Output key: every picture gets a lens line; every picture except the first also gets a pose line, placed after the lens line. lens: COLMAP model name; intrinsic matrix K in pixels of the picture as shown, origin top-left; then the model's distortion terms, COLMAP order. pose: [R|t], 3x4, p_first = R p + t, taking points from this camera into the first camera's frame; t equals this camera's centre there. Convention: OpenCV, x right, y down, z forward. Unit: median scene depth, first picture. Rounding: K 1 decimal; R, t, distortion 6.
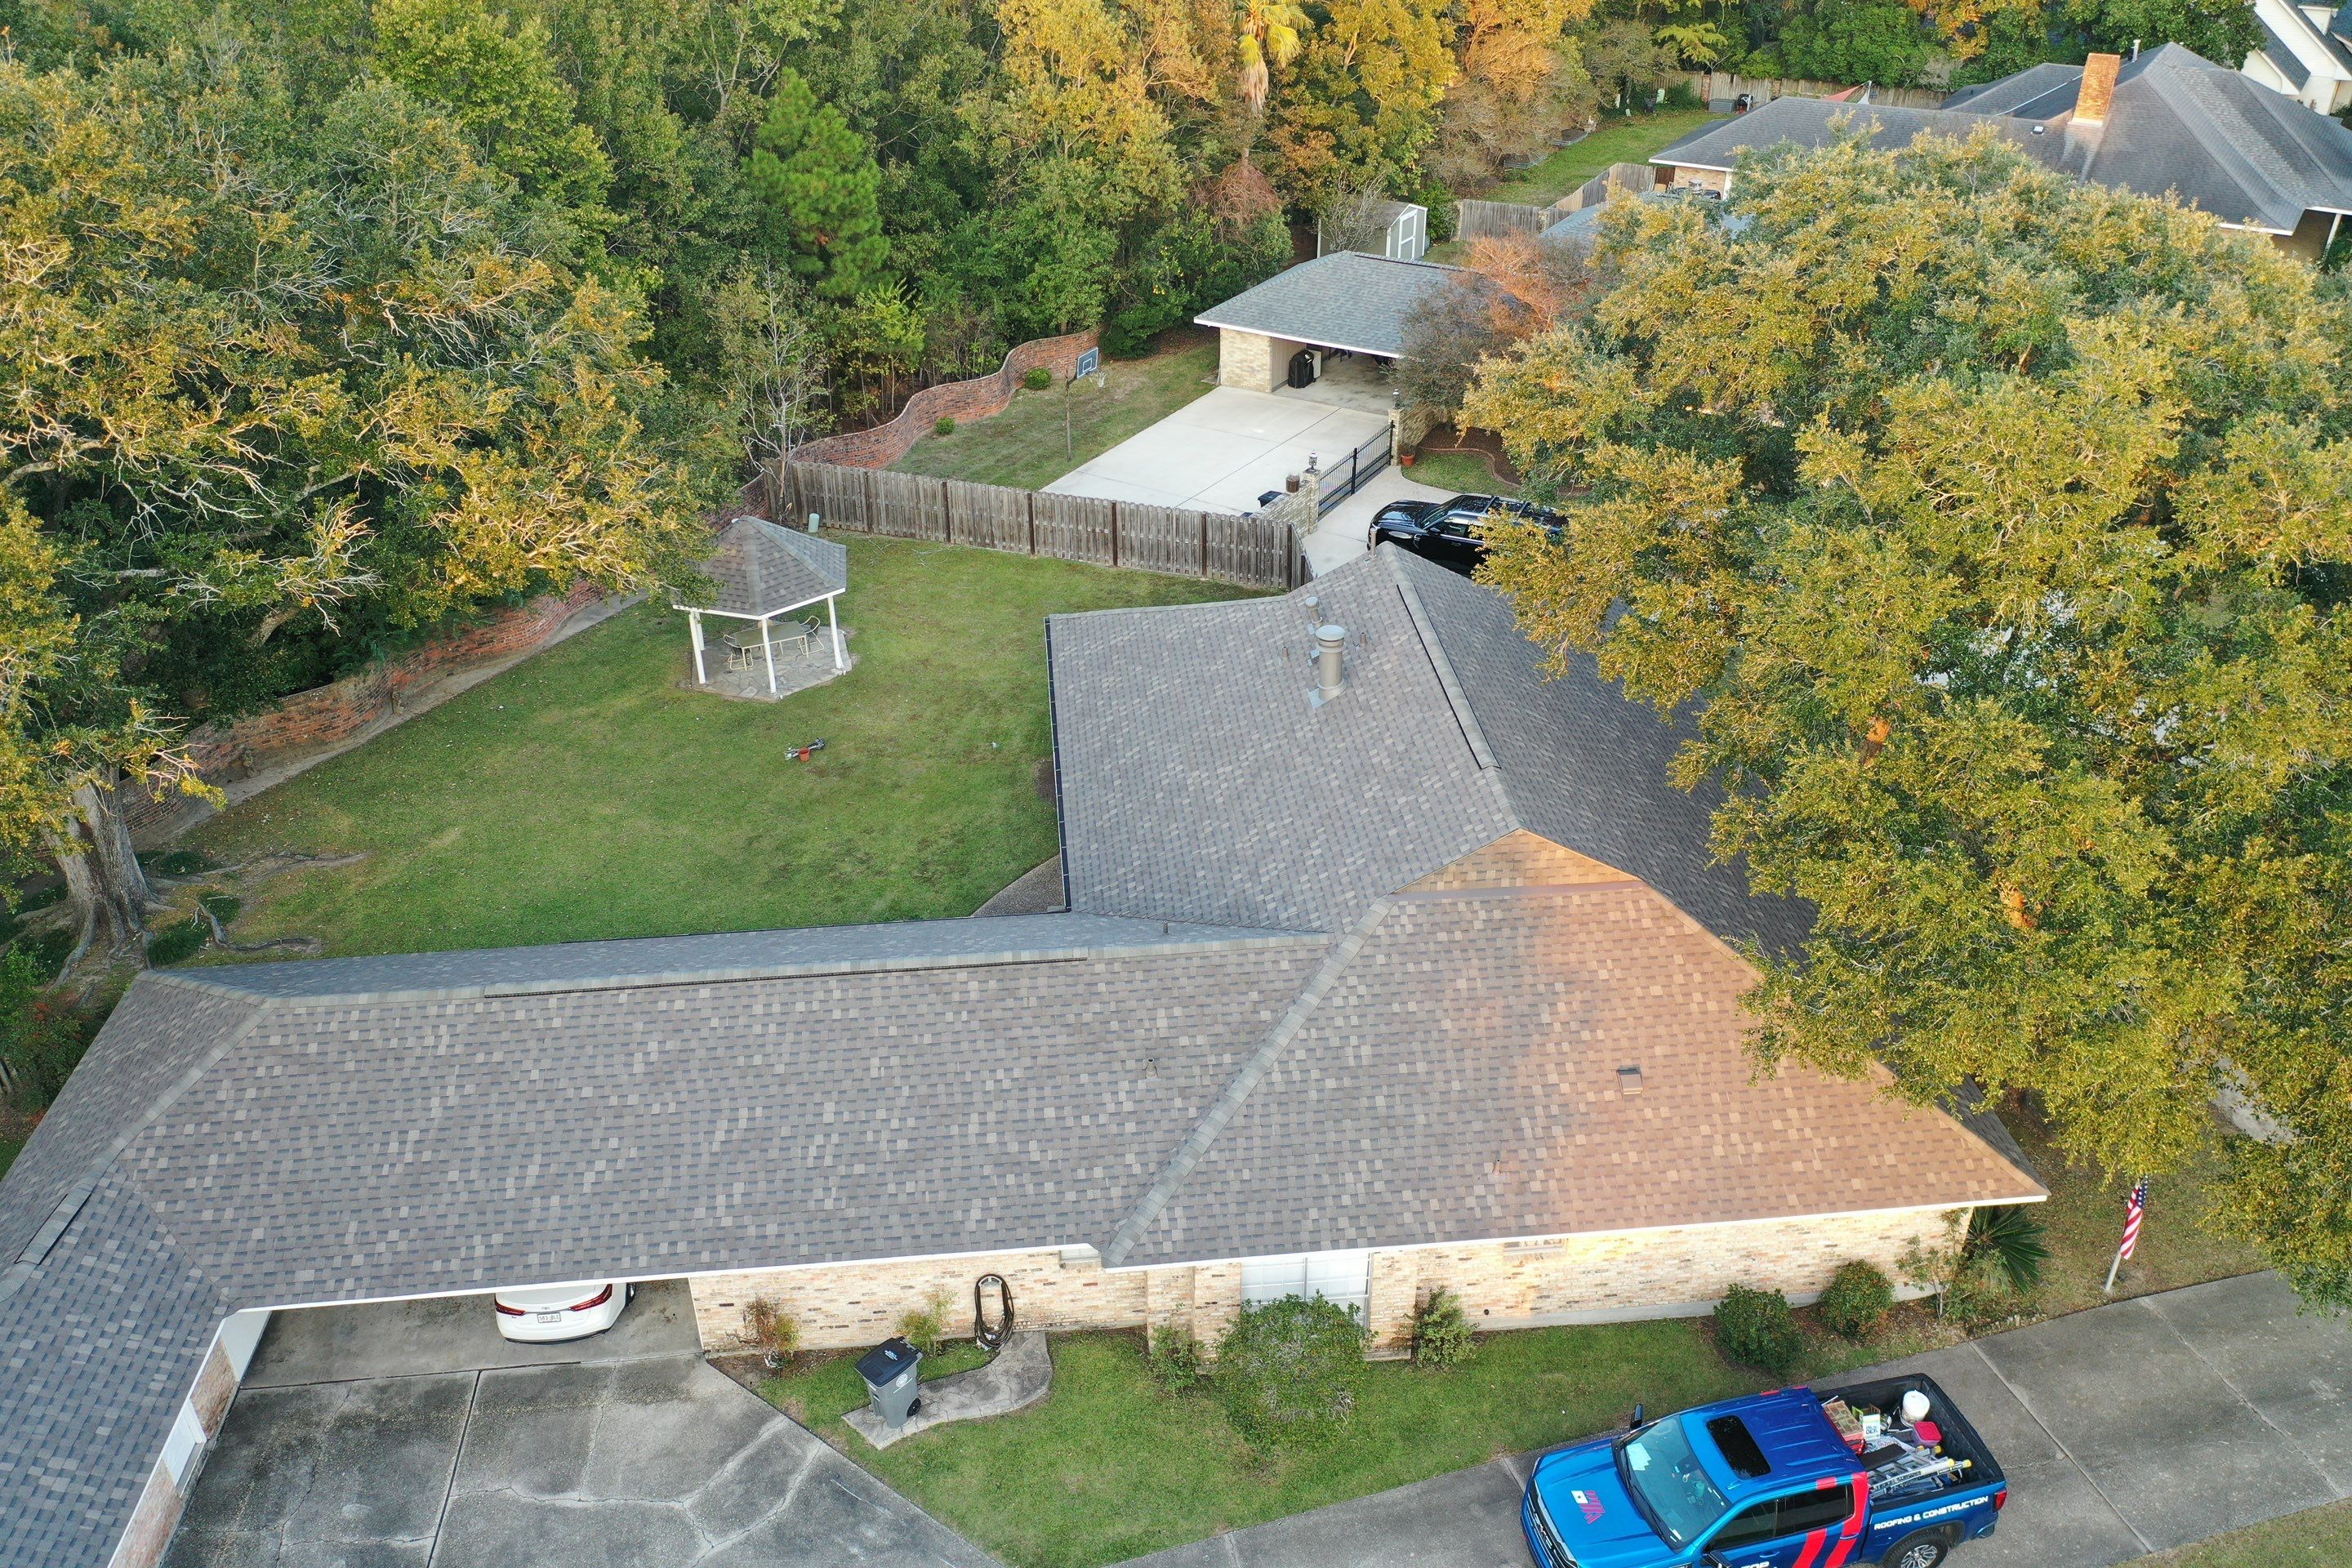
lens RADIAL K [[1862.7, 0, 1169.4], [0, 1862.7, 781.6], [0, 0, 1]] dist [0.005214, 0.000677]
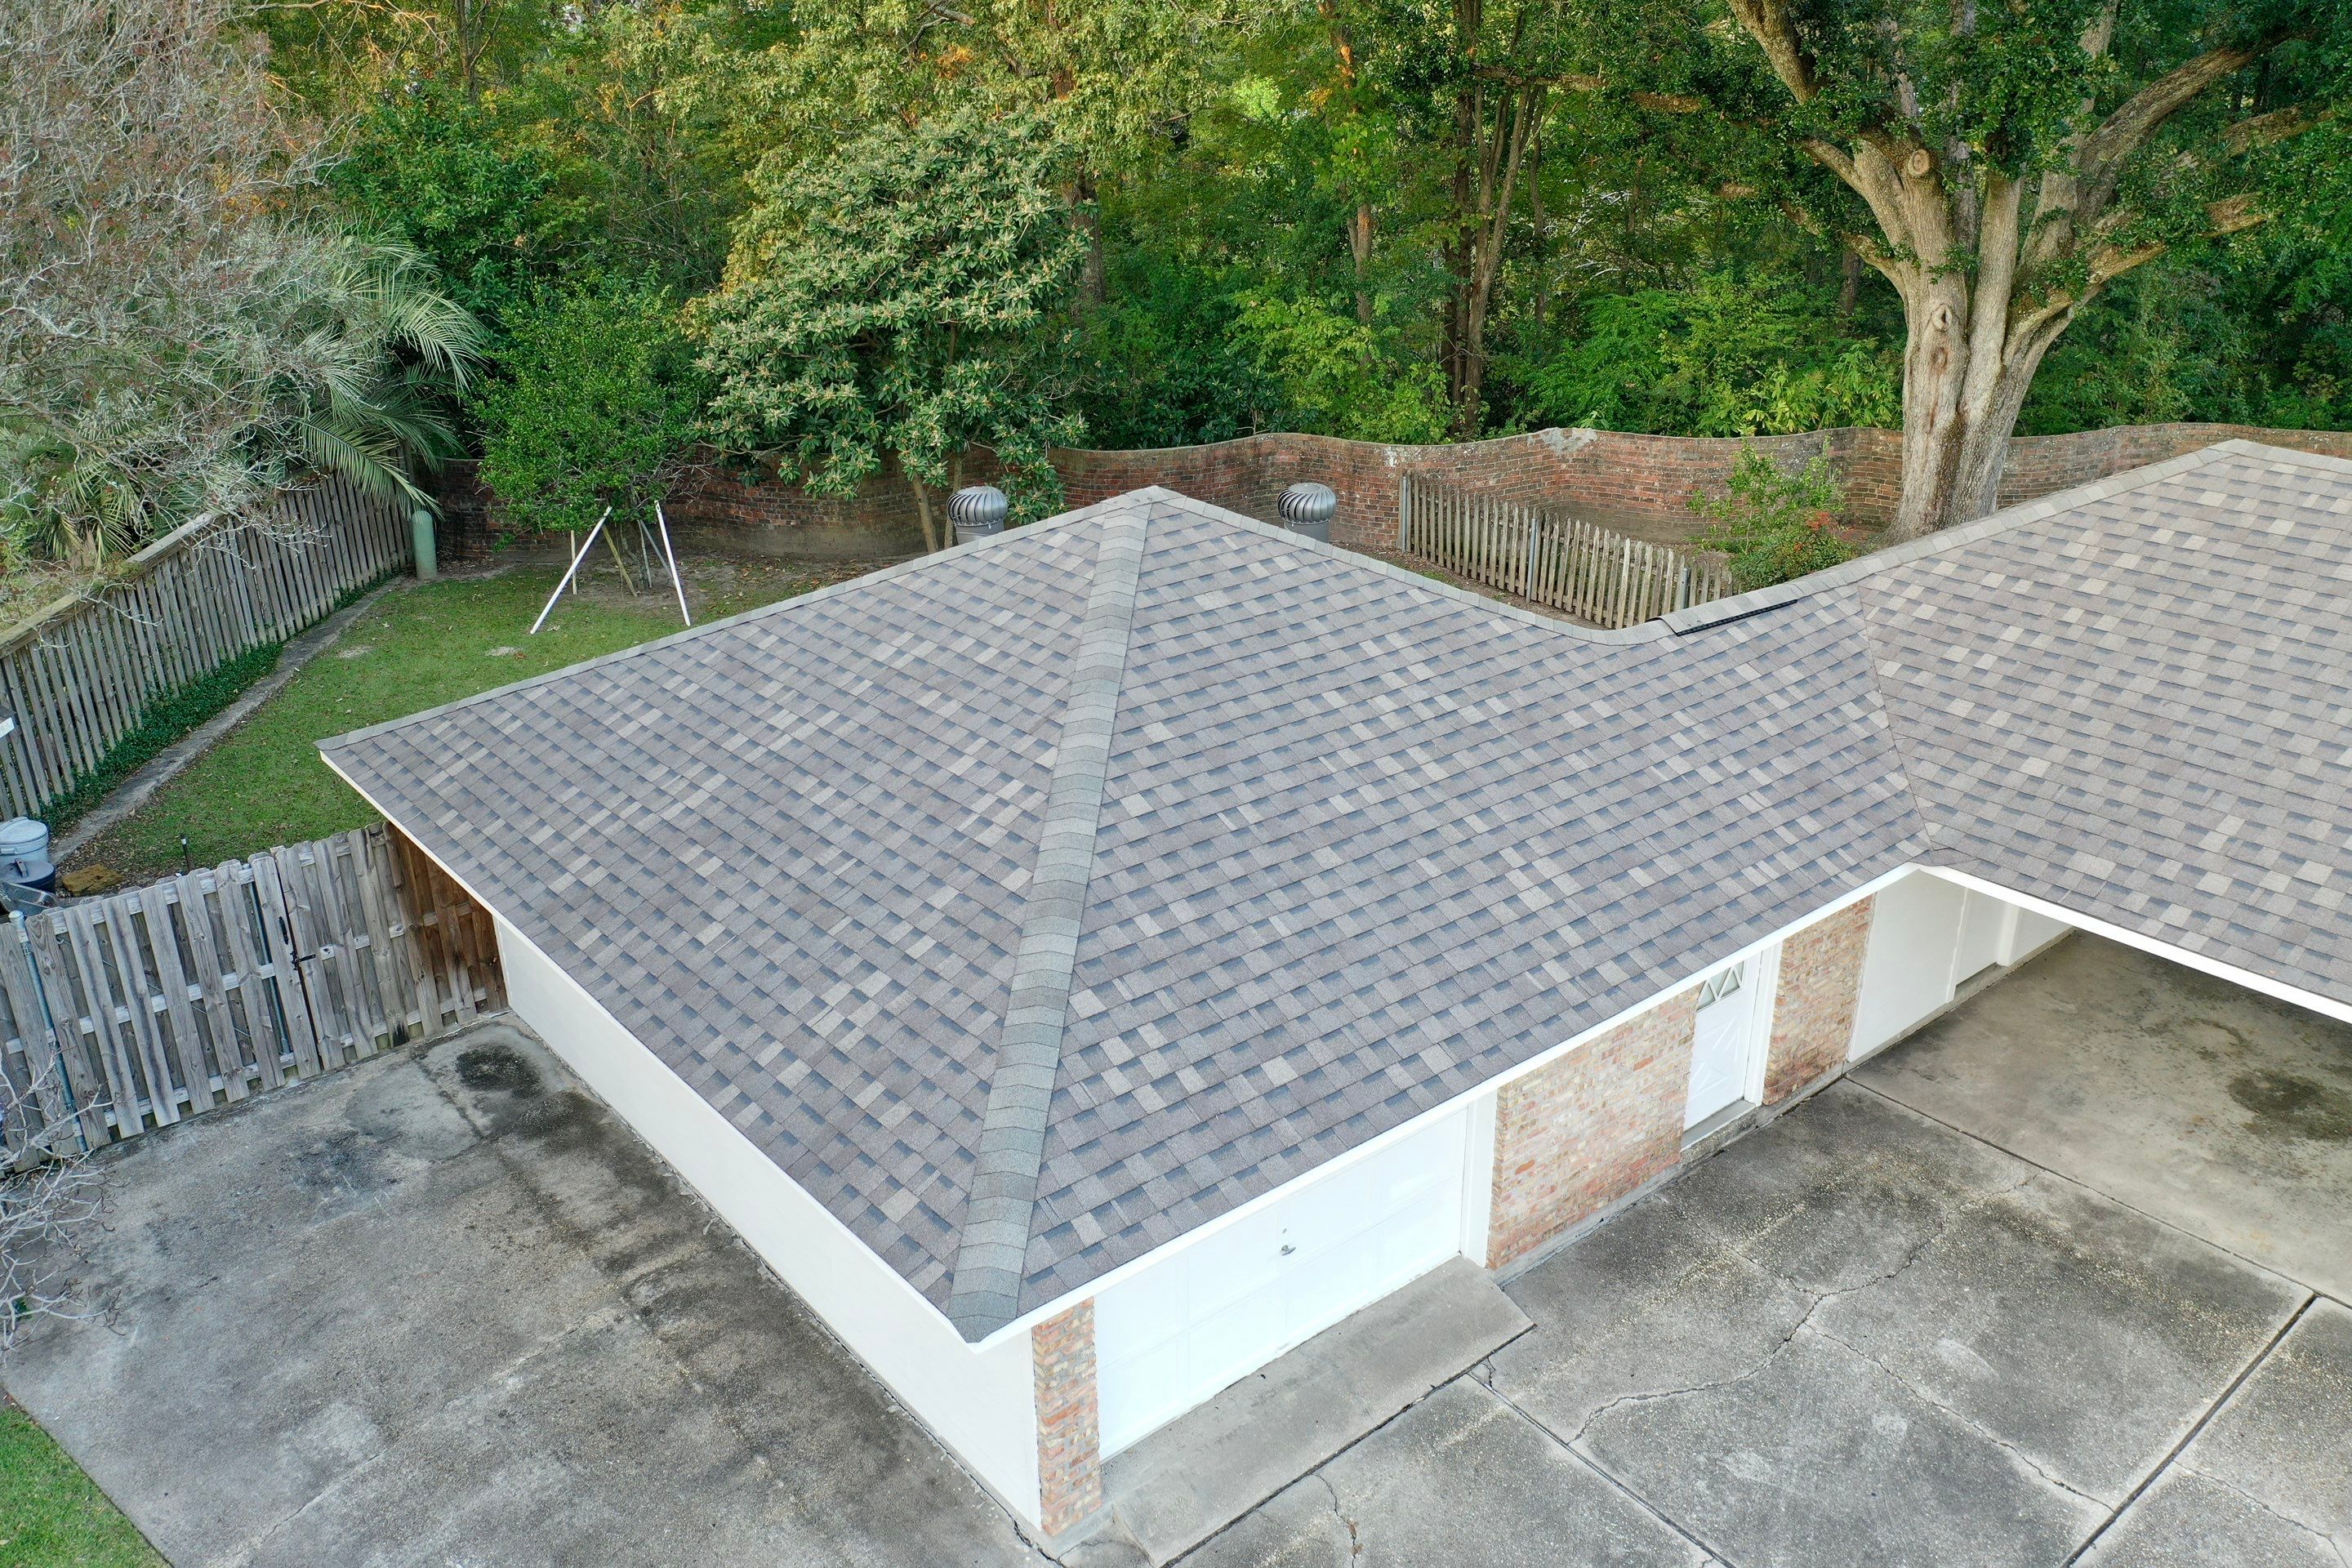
lens RADIAL K [[1862.7, 0, 1172.8], [0, 1862.7, 787.4], [0, 0, 1]] dist [0.005214, 0.000677]
pose [[0.567681, 0.329250, -0.754541, -0.236752], [-0.423099, 0.902918, 0.075676, 0.298095], [0.706205, 0.276286, 0.651875, 0.503098]]
